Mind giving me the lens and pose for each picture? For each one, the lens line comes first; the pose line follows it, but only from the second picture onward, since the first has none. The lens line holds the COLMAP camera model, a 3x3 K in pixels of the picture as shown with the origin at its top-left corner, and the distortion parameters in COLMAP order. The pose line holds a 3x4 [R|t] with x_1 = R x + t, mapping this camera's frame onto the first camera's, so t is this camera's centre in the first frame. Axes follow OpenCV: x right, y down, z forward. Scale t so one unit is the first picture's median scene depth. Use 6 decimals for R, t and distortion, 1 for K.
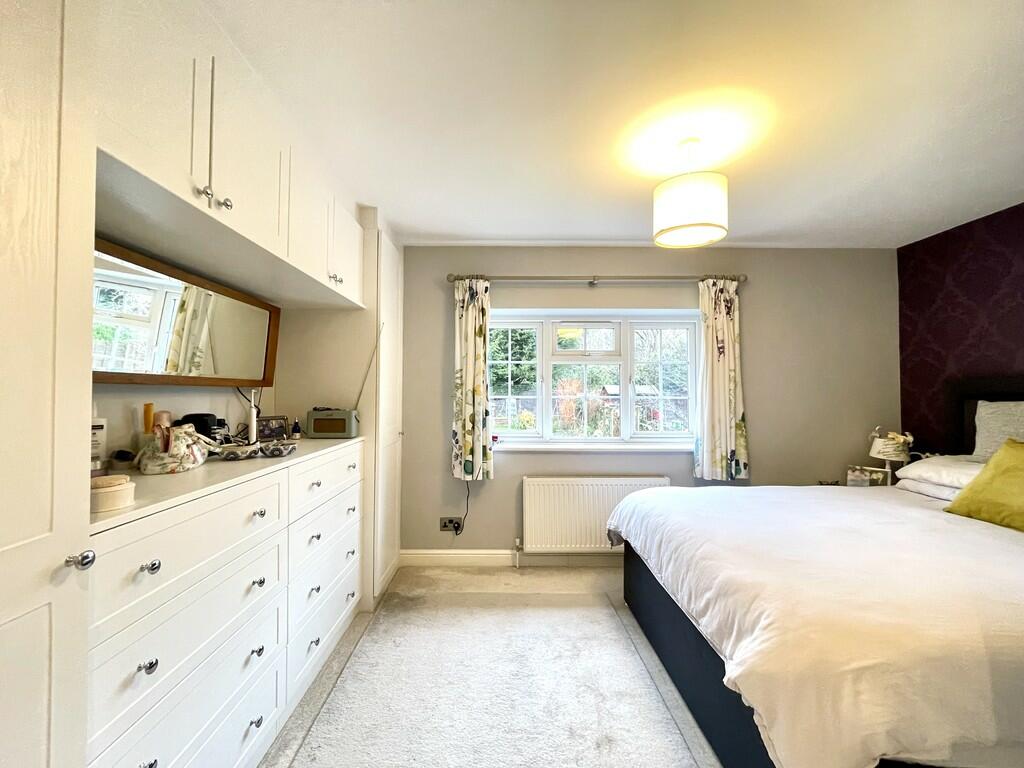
lens RADIAL K [[409.8, 0, 503.4], [0, 409.8, 383.3], [0, 0, 1]] dist [-0.001841, -0.000188]
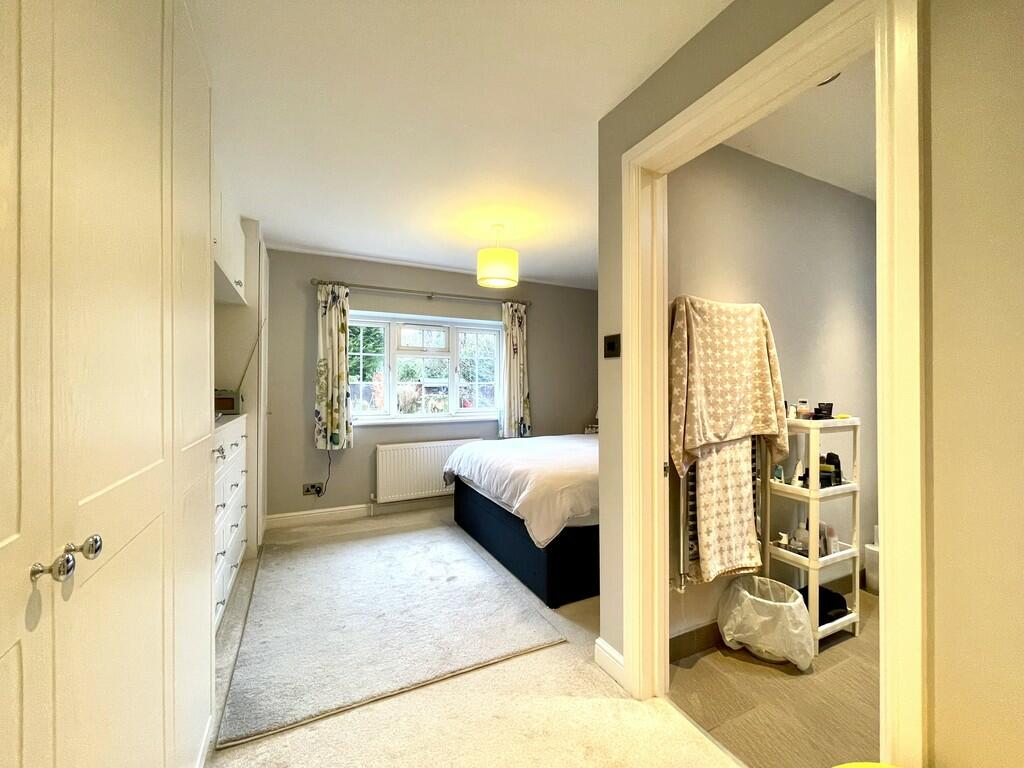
lens RADIAL K [[409.8, 0, 503.4], [0, 409.8, 383.3], [0, 0, 1]] dist [-0.001841, -0.000188]
pose [[0.900028, 0.000240, 0.435832, -0.156255], [-0.007023, 0.999878, 0.013953, 0.017378], [-0.435776, -0.015619, 0.899920, -0.321541]]
